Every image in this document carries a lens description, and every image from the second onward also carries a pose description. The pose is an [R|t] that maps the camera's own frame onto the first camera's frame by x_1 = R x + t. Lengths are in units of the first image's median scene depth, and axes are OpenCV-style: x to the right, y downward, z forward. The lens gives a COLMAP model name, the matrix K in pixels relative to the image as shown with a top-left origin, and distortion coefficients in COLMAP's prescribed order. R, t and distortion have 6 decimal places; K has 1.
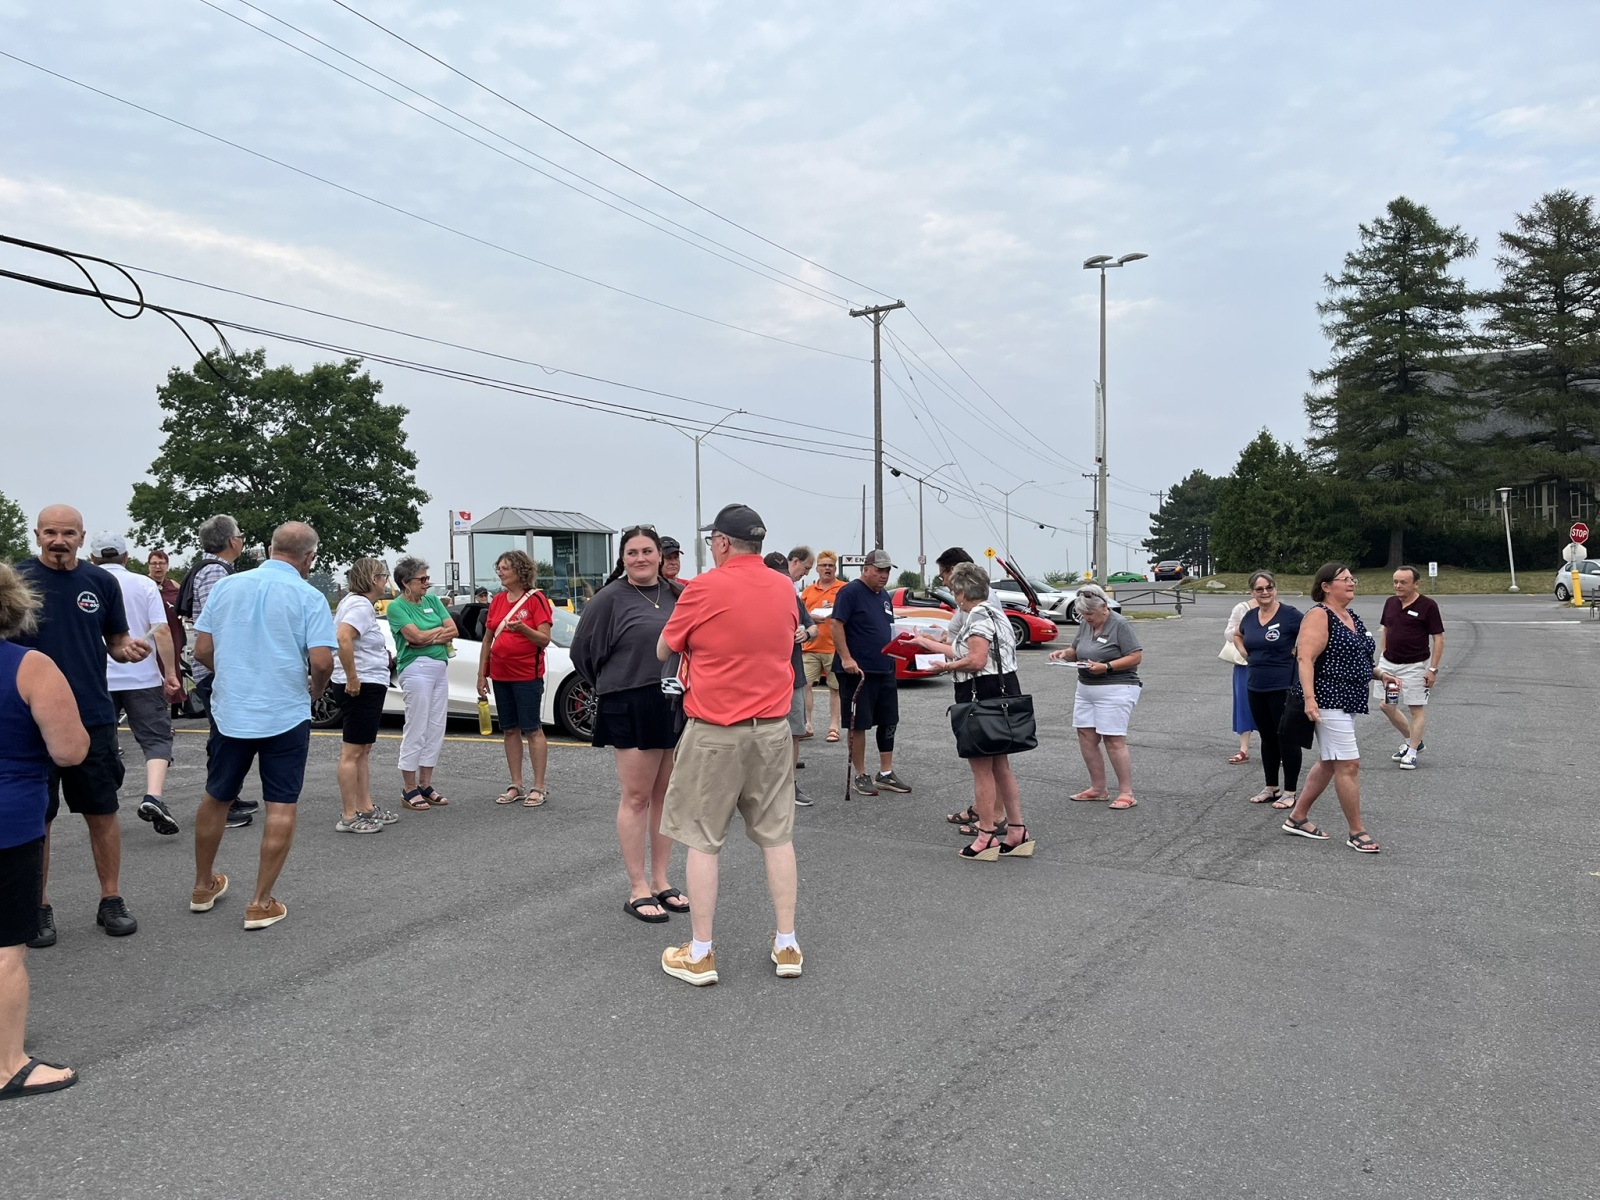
lens RADIAL K [[1217.5, 0, 786.8], [0, 1217.5, 602.1], [0, 0, 1]] dist [0.038934, -0.022879]
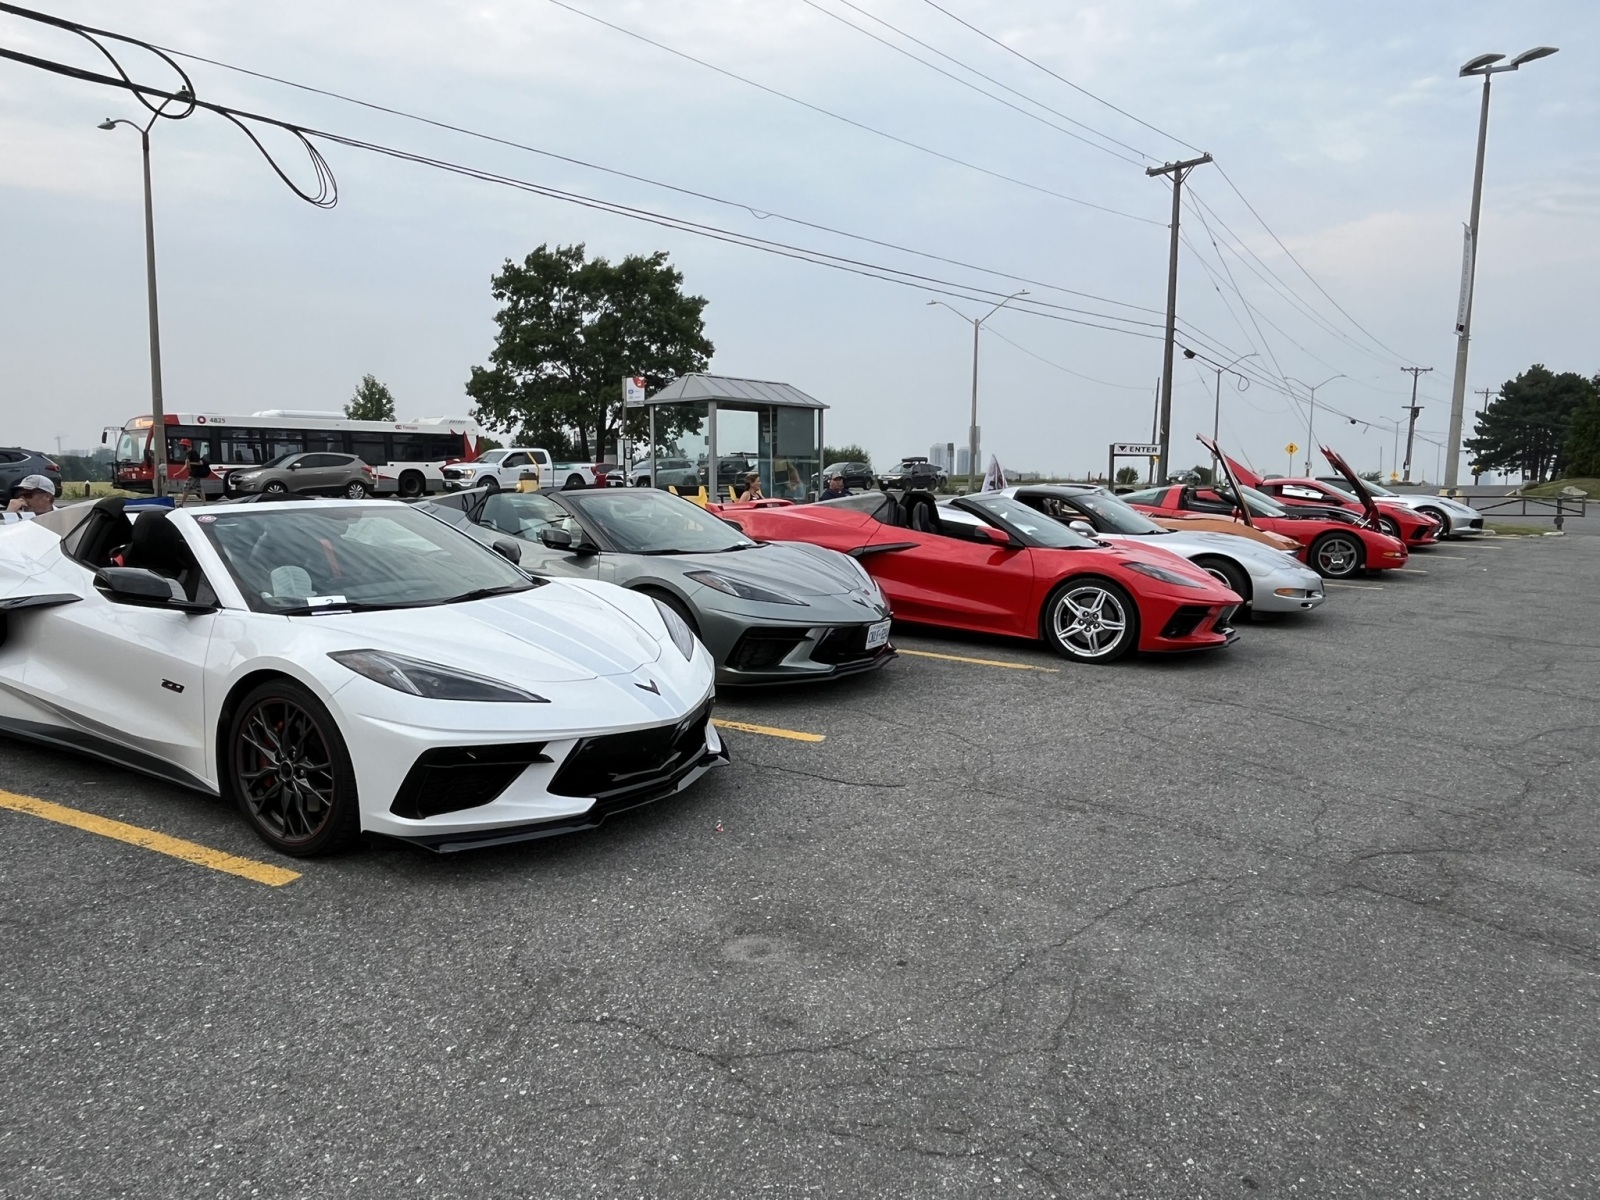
lens RADIAL K [[1074.0, 0, 801.9], [0, 1074.0, 585.7], [0, 0, 1]] dist [0.000895, -0.002870]
pose [[0.967228, 0.054621, -0.247963, 0.013611], [-0.031835, 0.994969, 0.094993, -0.001949], [0.251904, -0.083986, 0.964101, 0.109782]]
